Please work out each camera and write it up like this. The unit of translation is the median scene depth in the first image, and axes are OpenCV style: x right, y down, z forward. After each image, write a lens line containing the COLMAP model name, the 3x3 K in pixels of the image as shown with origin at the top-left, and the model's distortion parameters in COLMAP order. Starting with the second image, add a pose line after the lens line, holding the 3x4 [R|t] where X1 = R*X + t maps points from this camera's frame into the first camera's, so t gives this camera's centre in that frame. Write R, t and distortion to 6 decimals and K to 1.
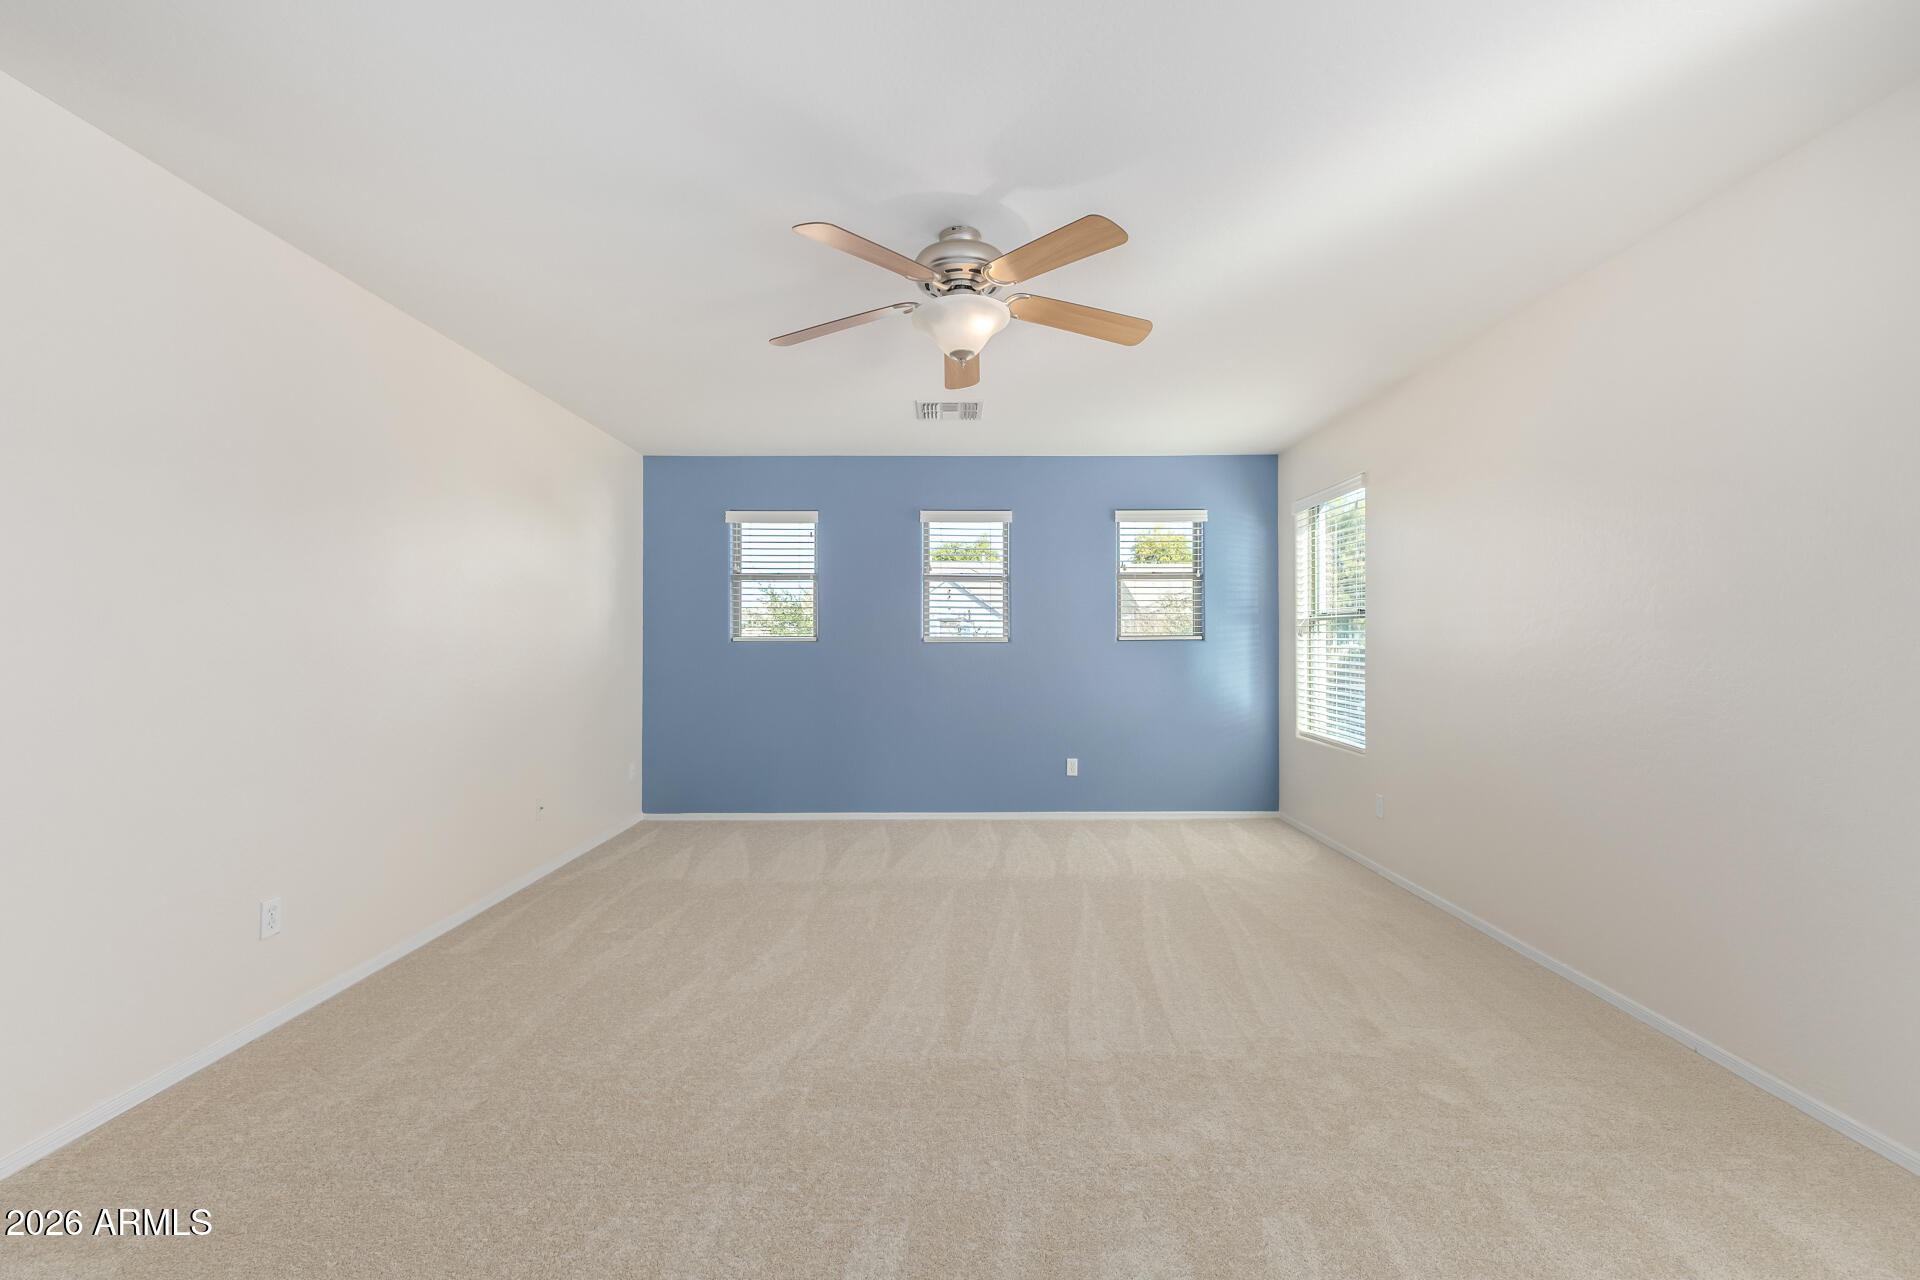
lens RADIAL K [[835.9, 0, 966.9], [0, 835.9, 644.9], [0, 0, 1]] dist [0.014073, -0.002488]
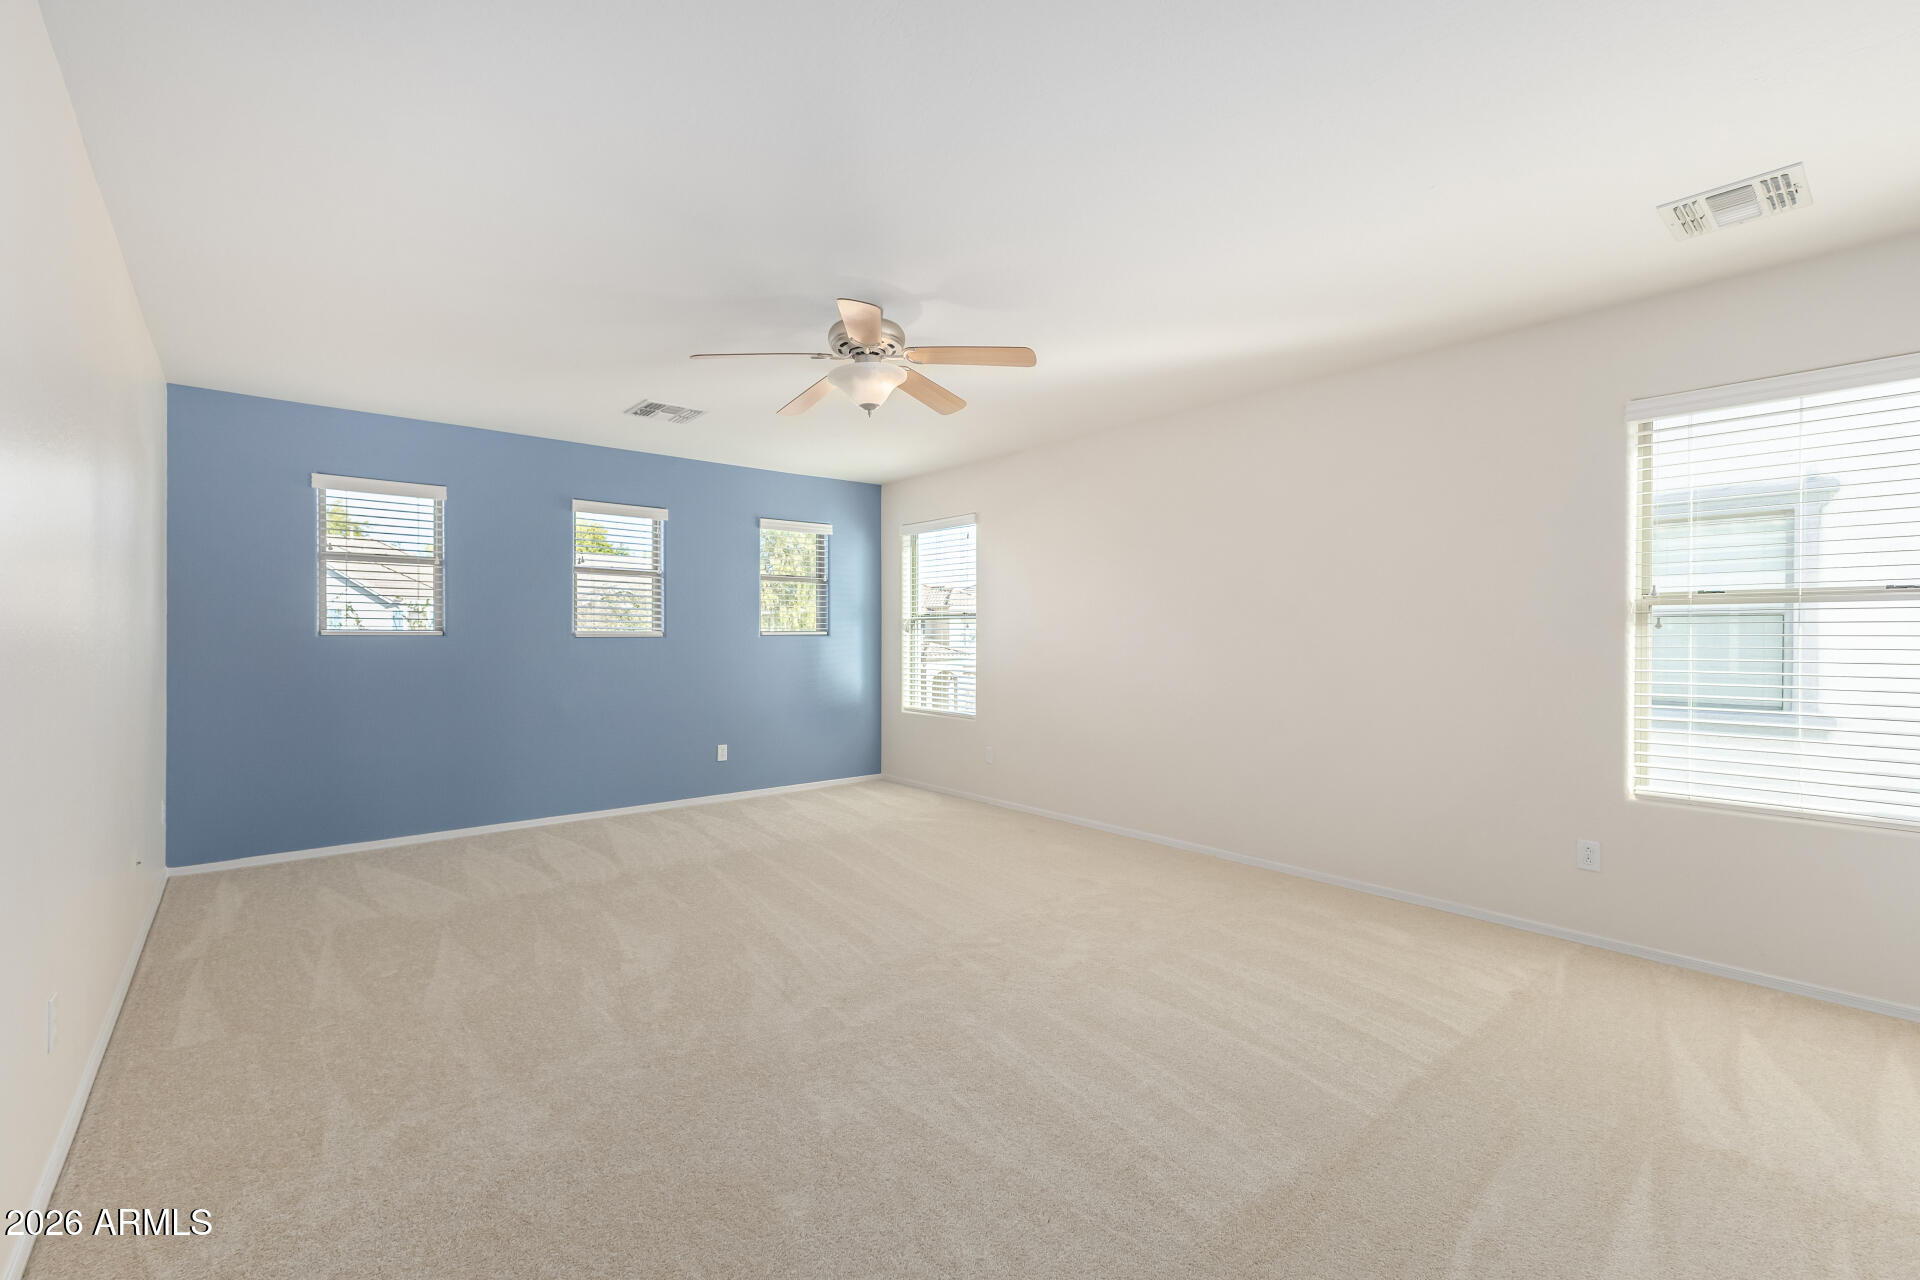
lens RADIAL K [[835.9, 0, 958.5], [0, 835.9, 638.6], [0, 0, 1]] dist [0.014073, -0.002488]
pose [[0.762359, -0.000392, 0.647155, -0.341432], [0.002503, 0.999994, -0.002342, 0.002234], [-0.647150, 0.003406, 0.762355, -0.018540]]
